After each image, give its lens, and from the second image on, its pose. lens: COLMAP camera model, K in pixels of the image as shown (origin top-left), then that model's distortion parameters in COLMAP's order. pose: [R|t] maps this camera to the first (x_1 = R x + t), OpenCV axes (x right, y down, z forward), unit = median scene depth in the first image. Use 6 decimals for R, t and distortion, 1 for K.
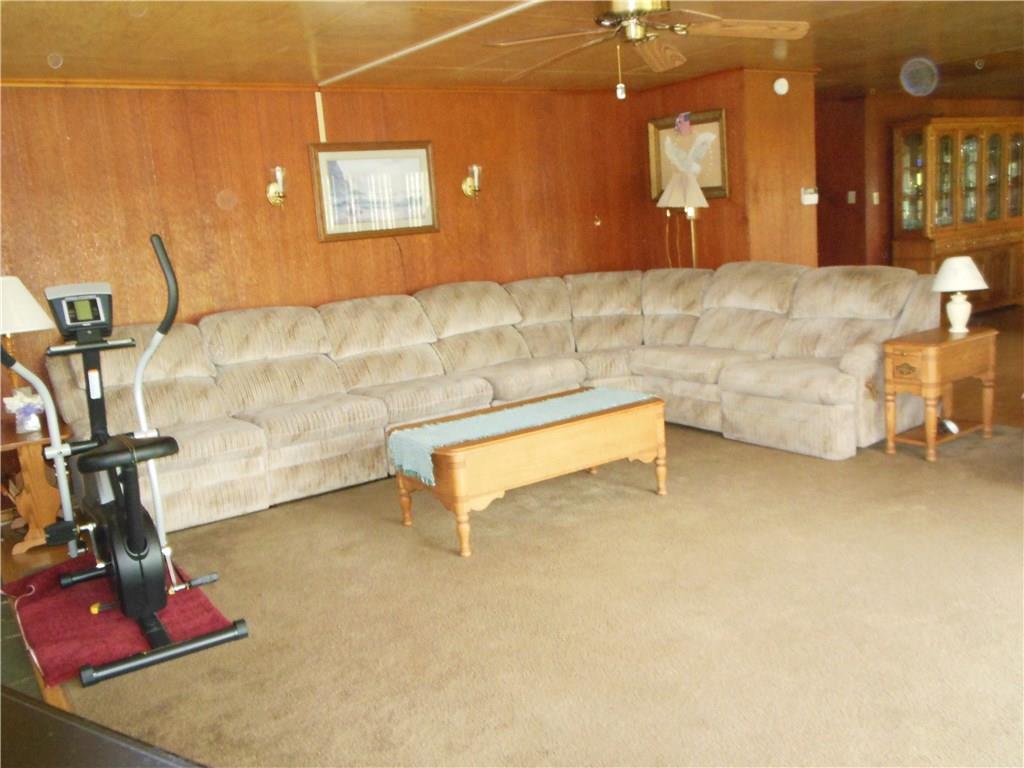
lens RADIAL K [[895.1, 0, 506.9], [0, 895.1, 379.8], [0, 0, 1]] dist [-0.046184, 0.107326]
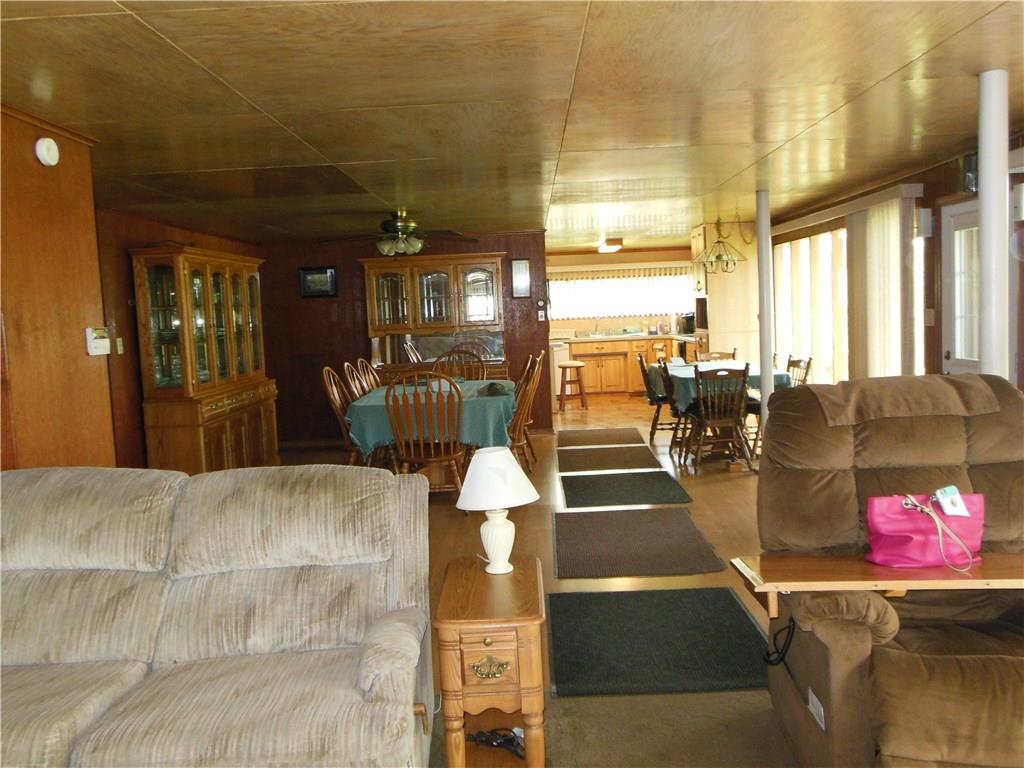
lens RADIAL K [[895.1, 0, 506.9], [0, 895.1, 379.8], [0, 0, 1]] dist [-0.046184, 0.107326]
pose [[0.590430, -0.012447, 0.806993, 0.023067], [0.142963, 0.985683, -0.089394, -0.107598], [-0.794326, 0.168151, 0.583756, 0.533280]]
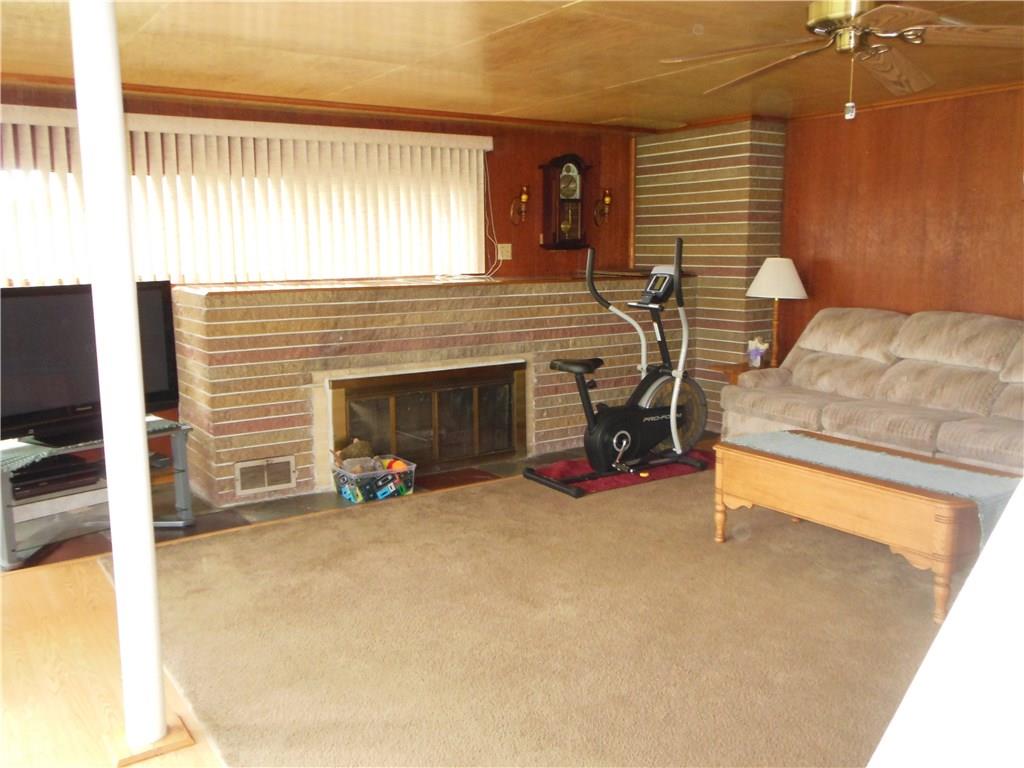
lens RADIAL K [[895.1, 0, 506.9], [0, 895.1, 379.8], [0, 0, 1]] dist [-0.046184, 0.107326]
pose [[-0.017103, 0.224839, -0.974246, 0.686862], [-0.167518, 0.959971, 0.224486, -0.140369], [0.985721, 0.167043, 0.021246, 0.464369]]
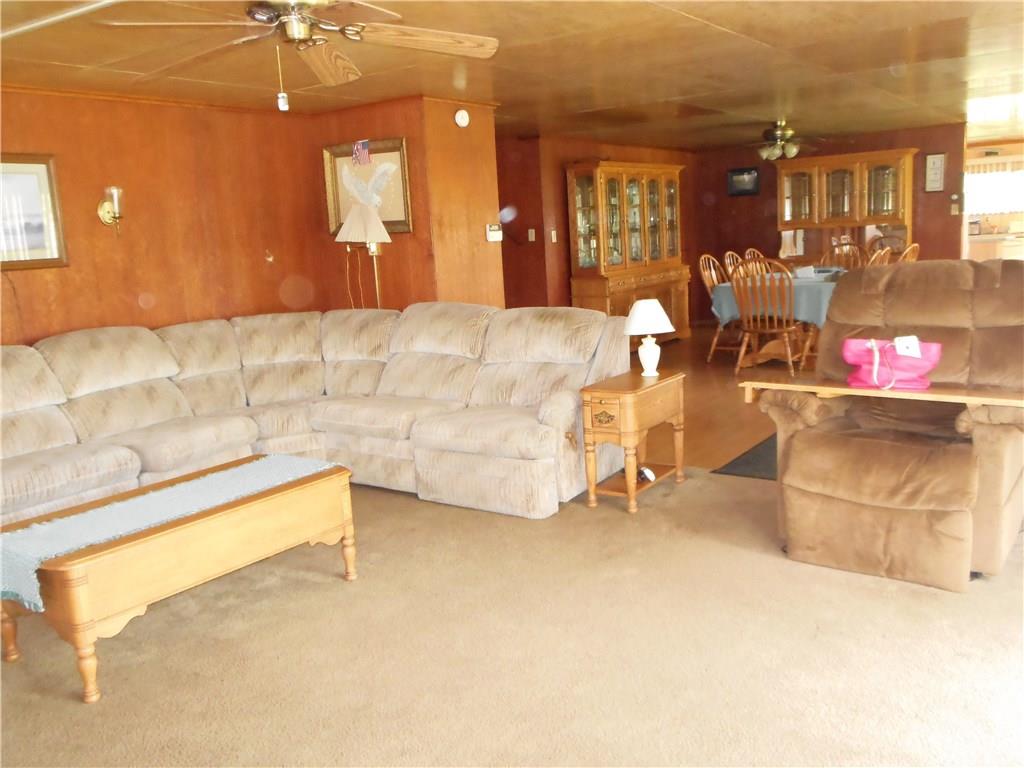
lens RADIAL K [[895.1, 0, 506.9], [0, 895.1, 379.8], [0, 0, 1]] dist [-0.046184, 0.107326]
pose [[0.940169, -0.030593, 0.339333, 0.023906], [0.042672, 0.998691, -0.028192, -0.024416], [-0.338026, 0.040985, 0.940244, 0.114641]]
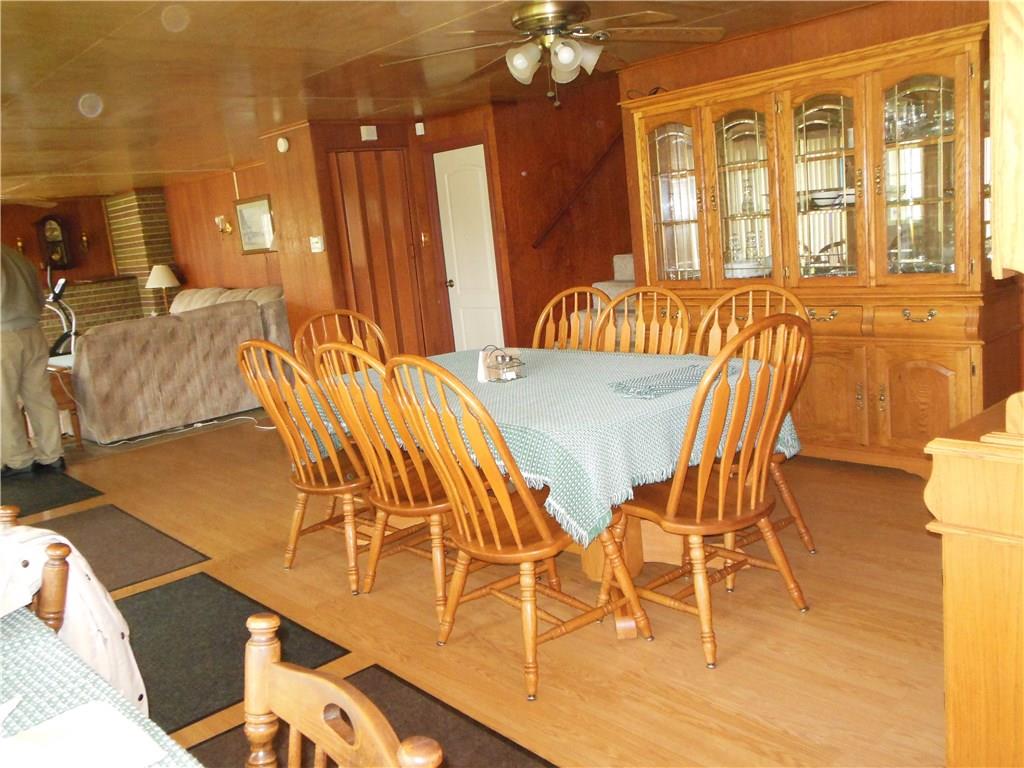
lens RADIAL K [[895.1, 0, 506.9], [0, 895.1, 379.8], [0, 0, 1]] dist [-0.046184, 0.107326]
pose [[0.112279, 0.238093, -0.964731, 1.593838], [-0.086008, 0.969555, 0.229274, -0.356115], [0.989948, 0.057232, 0.129338, 1.268726]]
